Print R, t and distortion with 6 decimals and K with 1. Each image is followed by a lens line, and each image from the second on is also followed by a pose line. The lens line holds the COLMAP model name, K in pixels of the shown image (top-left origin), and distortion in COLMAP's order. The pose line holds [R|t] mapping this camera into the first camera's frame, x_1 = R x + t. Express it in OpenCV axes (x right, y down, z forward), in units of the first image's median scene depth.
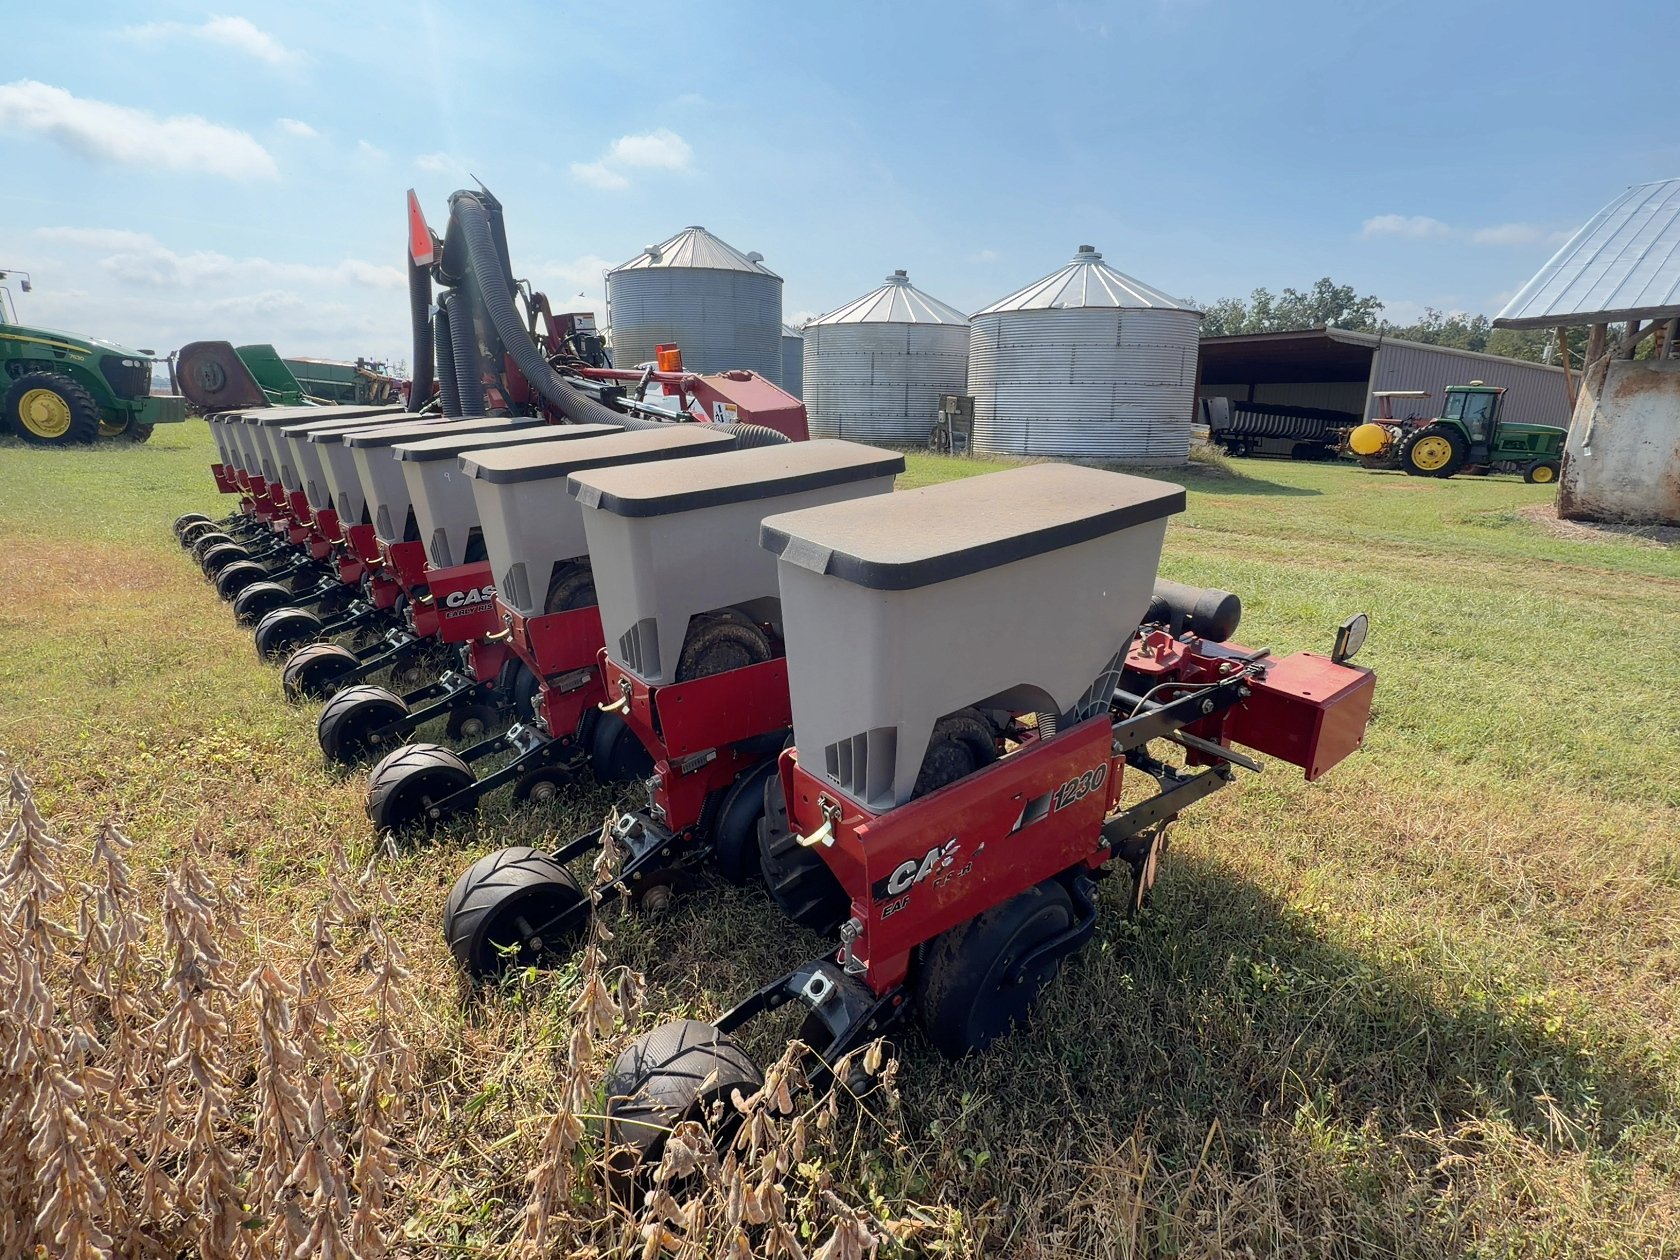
lens RADIAL K [[897.0, 0, 848.5], [0, 897.0, 627.0], [0, 0, 1]] dist [-0.011452, 0.010149]
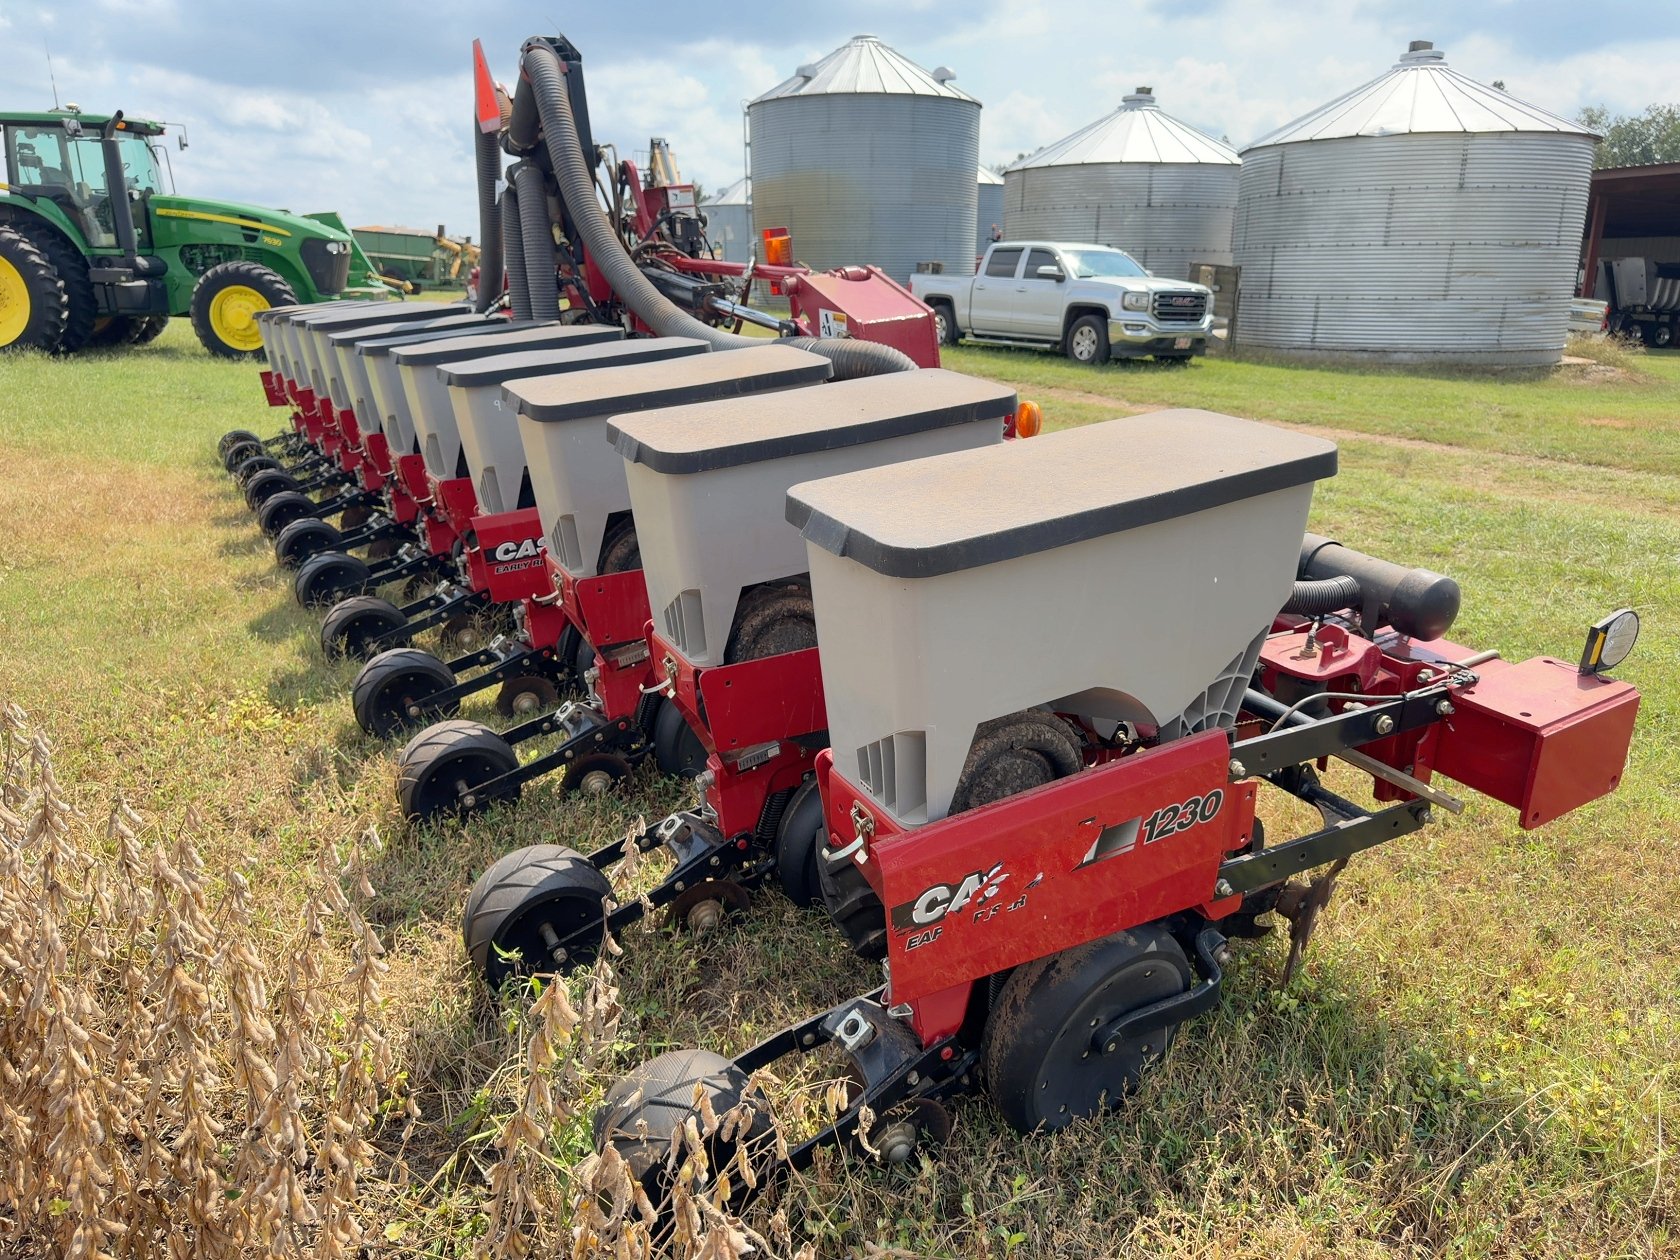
lens RADIAL K [[1210.1, 0, 845.5], [0, 1210.1, 626.2], [0, 0, 1]] dist [0.046213, -0.053662]
pose [[0.983782, 0.036312, -0.175654, 0.106259], [-0.029760, 0.998765, 0.039796, -0.020352], [0.176882, -0.033924, 0.983647, -0.096102]]
